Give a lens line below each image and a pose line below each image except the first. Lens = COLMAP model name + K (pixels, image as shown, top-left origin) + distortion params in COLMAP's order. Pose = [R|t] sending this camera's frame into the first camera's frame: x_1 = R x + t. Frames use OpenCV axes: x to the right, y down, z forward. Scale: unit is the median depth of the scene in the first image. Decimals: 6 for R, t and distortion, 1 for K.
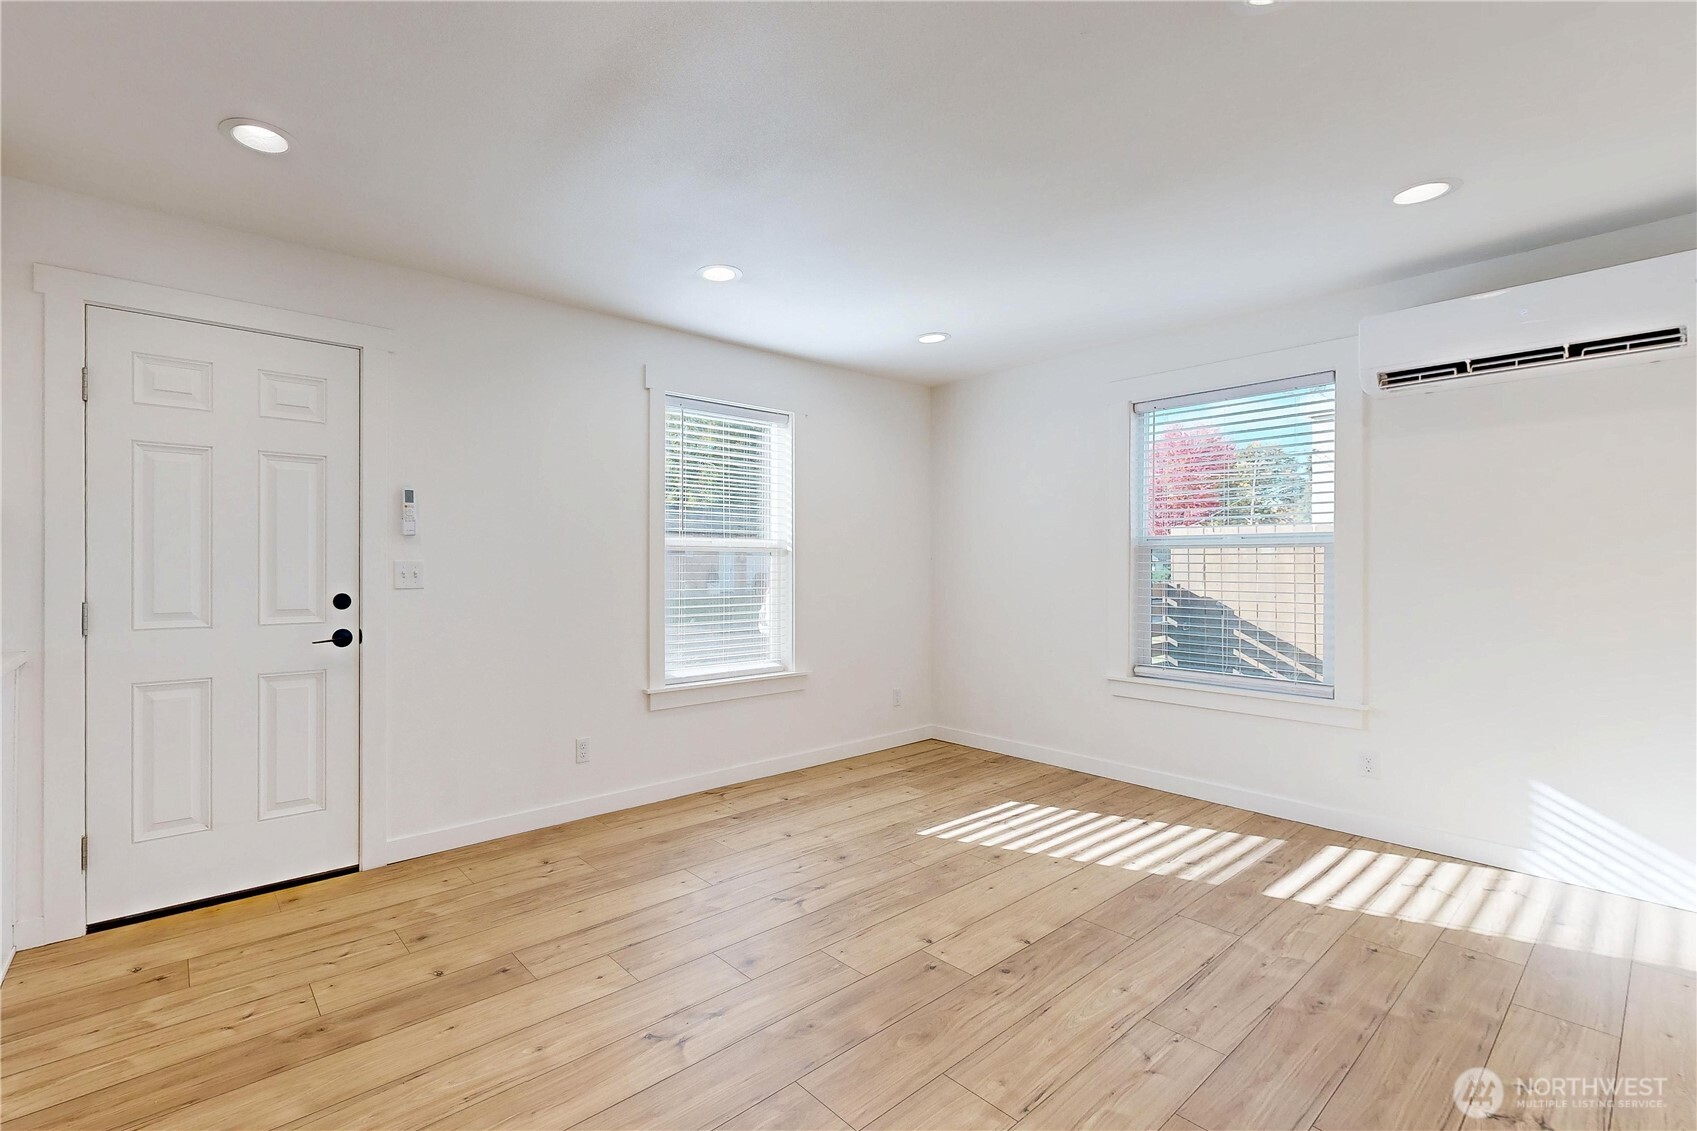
lens RADIAL K [[755.1, 0, 784.5], [0, 755.1, 569.1], [0, 0, 1]] dist [0.001250, 0.000839]
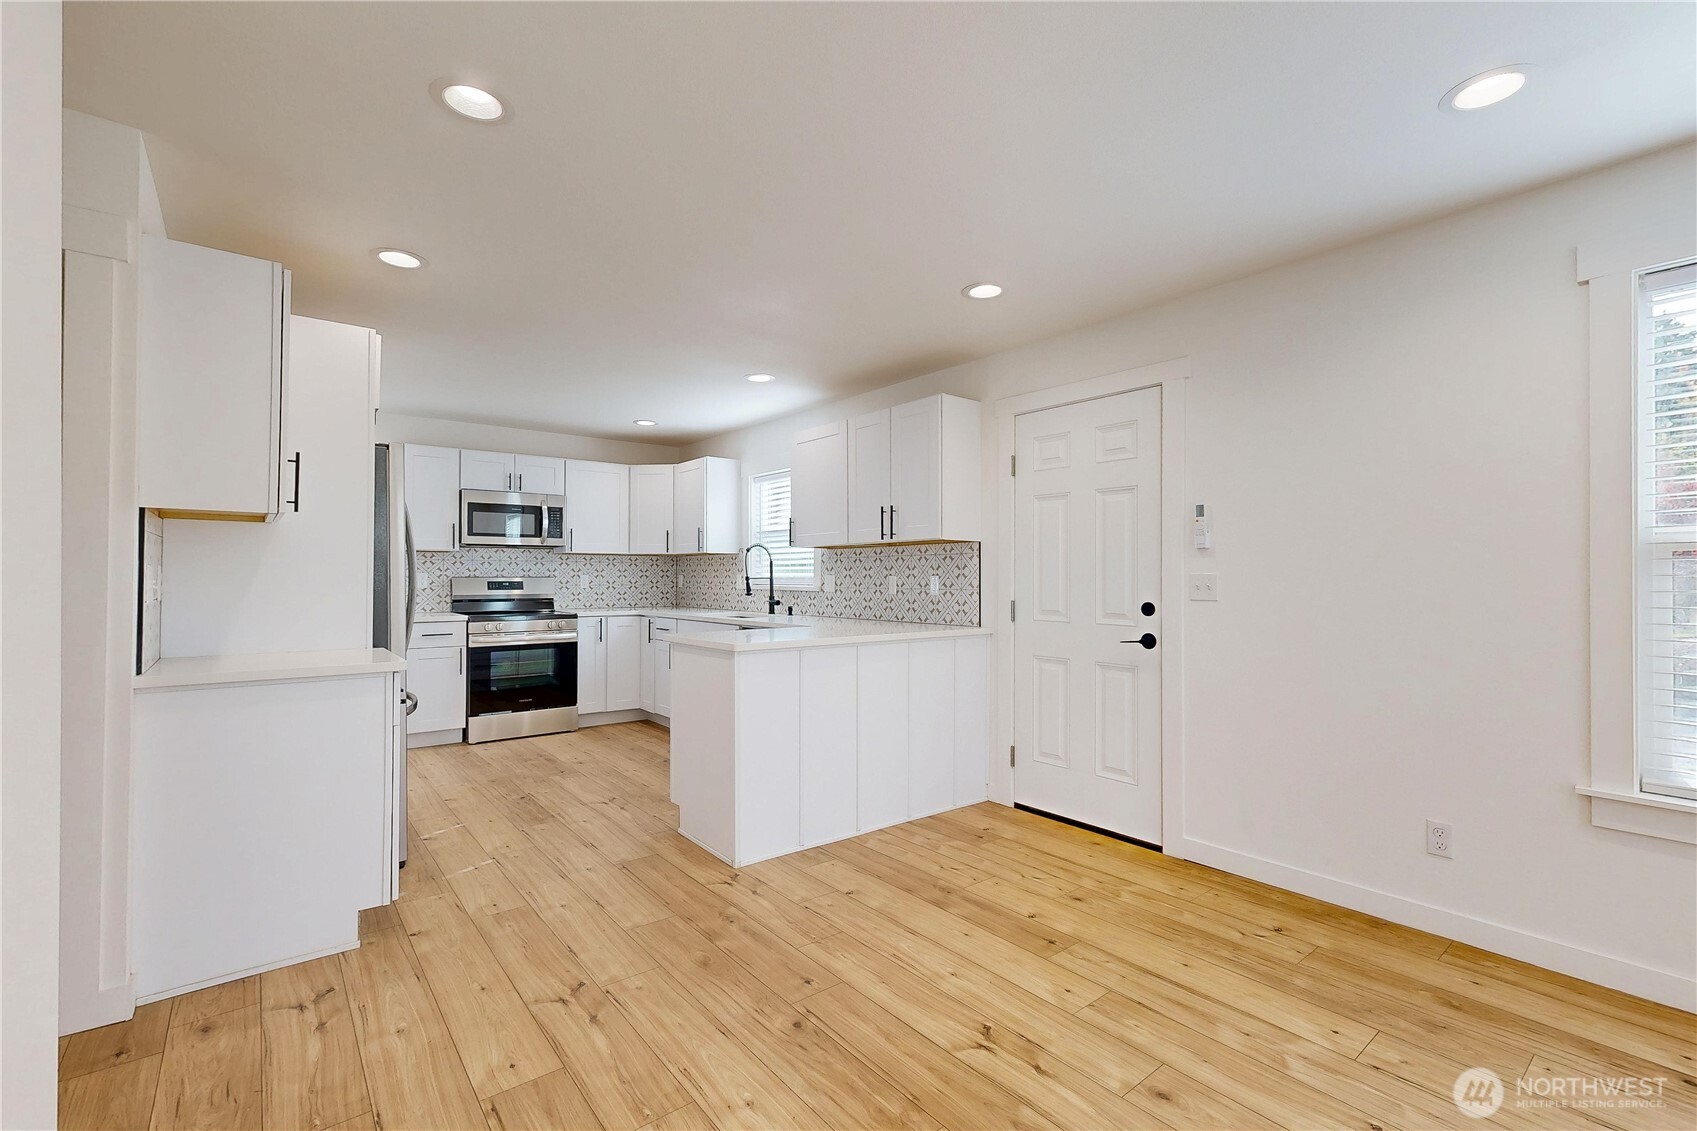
lens RADIAL K [[755.1, 0, 784.5], [0, 755.1, 569.1], [0, 0, 1]] dist [0.001250, 0.000839]
pose [[-0.083694, -0.010778, -0.996433, 0.575403], [-0.005801, 0.999930, -0.010328, -0.002920], [0.996475, 0.004916, -0.083751, 0.517701]]
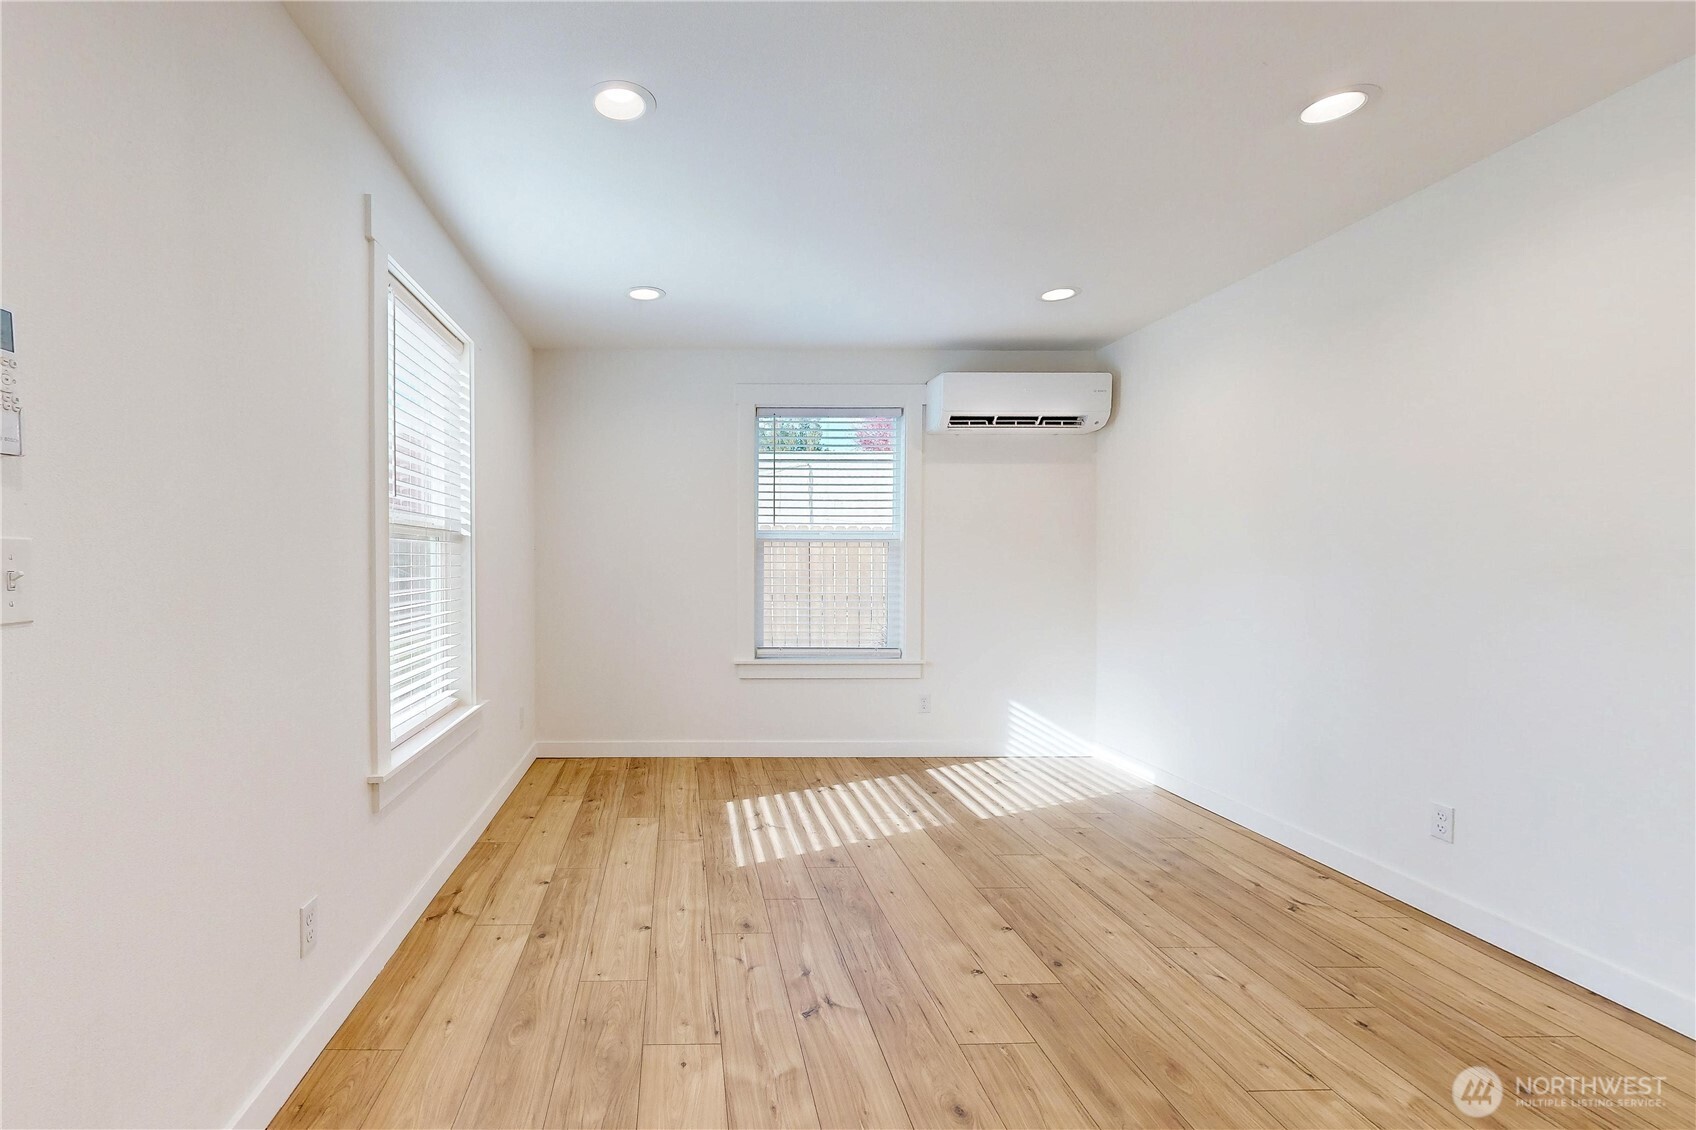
lens RADIAL K [[717.8, 0, 694.2], [0, 717.8, 565.9], [0, 0, 1]] dist [-0.001174, -0.000006]
pose [[0.626567, -0.010001, 0.779304, -0.551805], [0.005041, 0.999949, 0.008779, -0.001163], [-0.779352, -0.001573, 0.626585, 0.587716]]
